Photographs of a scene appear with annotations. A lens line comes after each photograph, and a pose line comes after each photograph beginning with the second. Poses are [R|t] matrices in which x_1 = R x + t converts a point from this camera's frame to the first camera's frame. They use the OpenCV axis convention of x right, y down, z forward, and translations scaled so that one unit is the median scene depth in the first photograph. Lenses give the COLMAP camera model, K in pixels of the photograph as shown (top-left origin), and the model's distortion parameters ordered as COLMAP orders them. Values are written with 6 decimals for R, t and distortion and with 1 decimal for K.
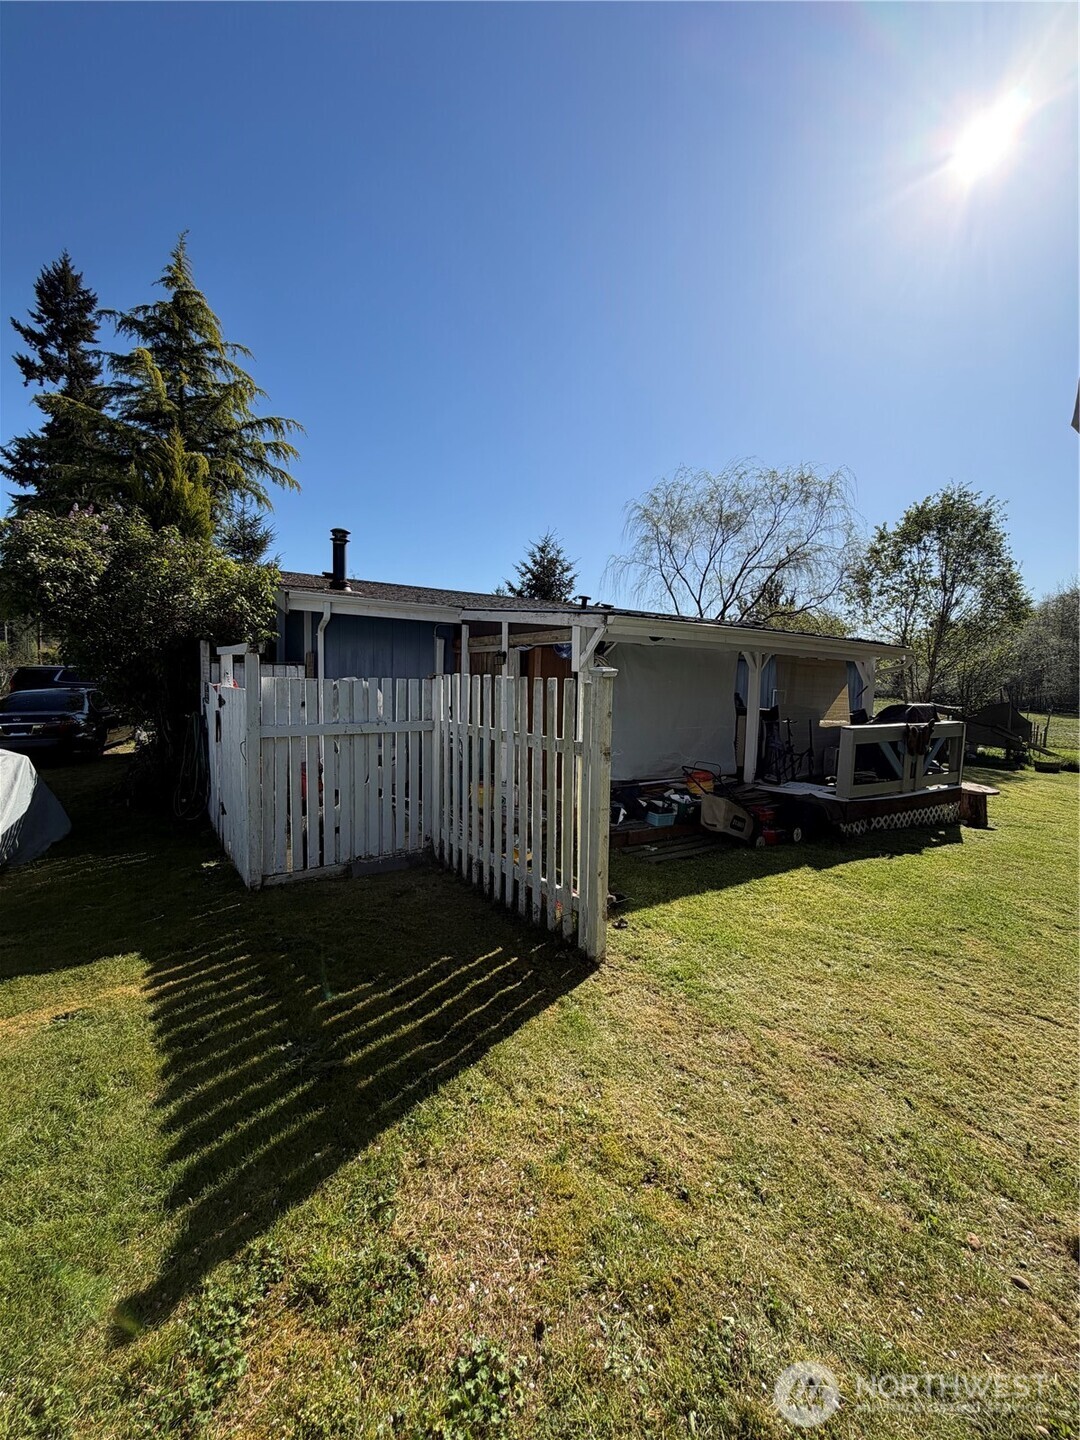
lens RADIAL K [[574.8, 0, 540.0], [0, 574.8, 720.0], [0, 0, 1]] dist [0.001000, 0.000005]
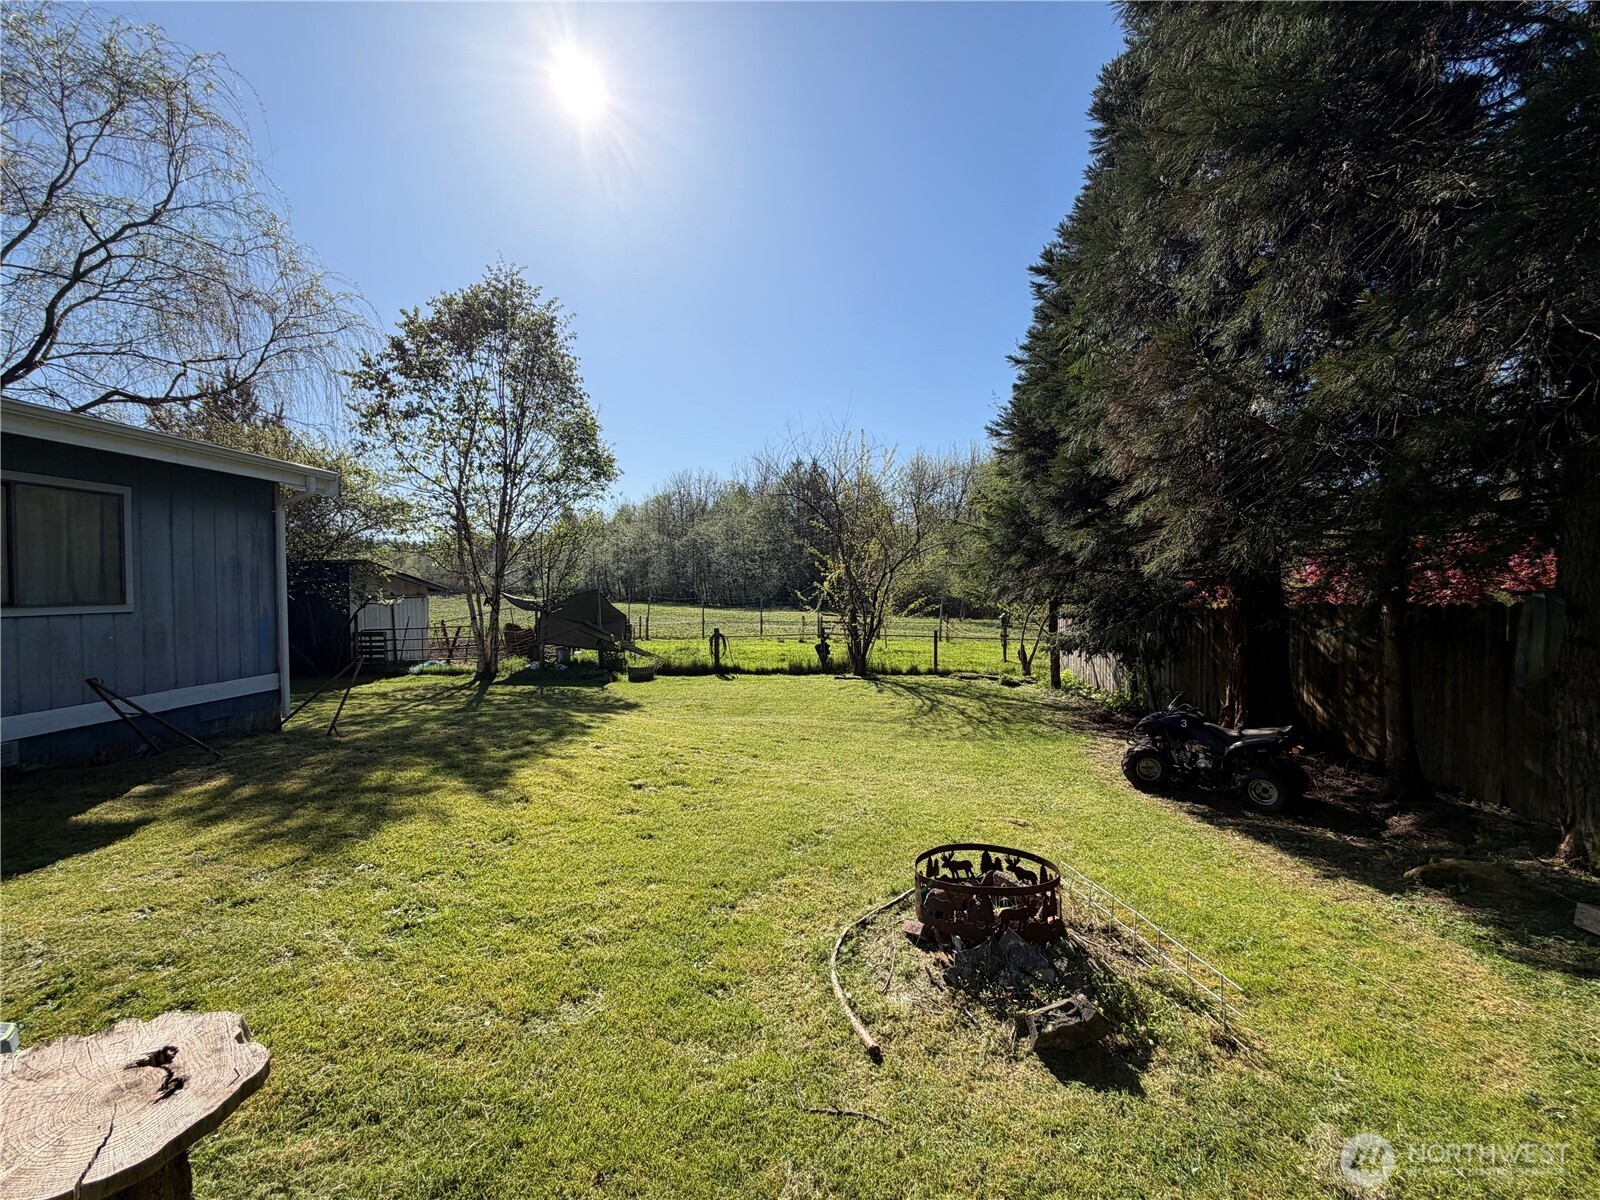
lens RADIAL K [[638.6, 0, 800.0], [0, 638.6, 600.0], [0, 0, 1]] dist [0.001000, 0.000005]
pose [[0.585271, -0.043728, 0.809657, 0.298747], [0.069385, 0.997583, 0.003722, -0.001763], [-0.807863, 0.053999, 0.586891, 0.304184]]
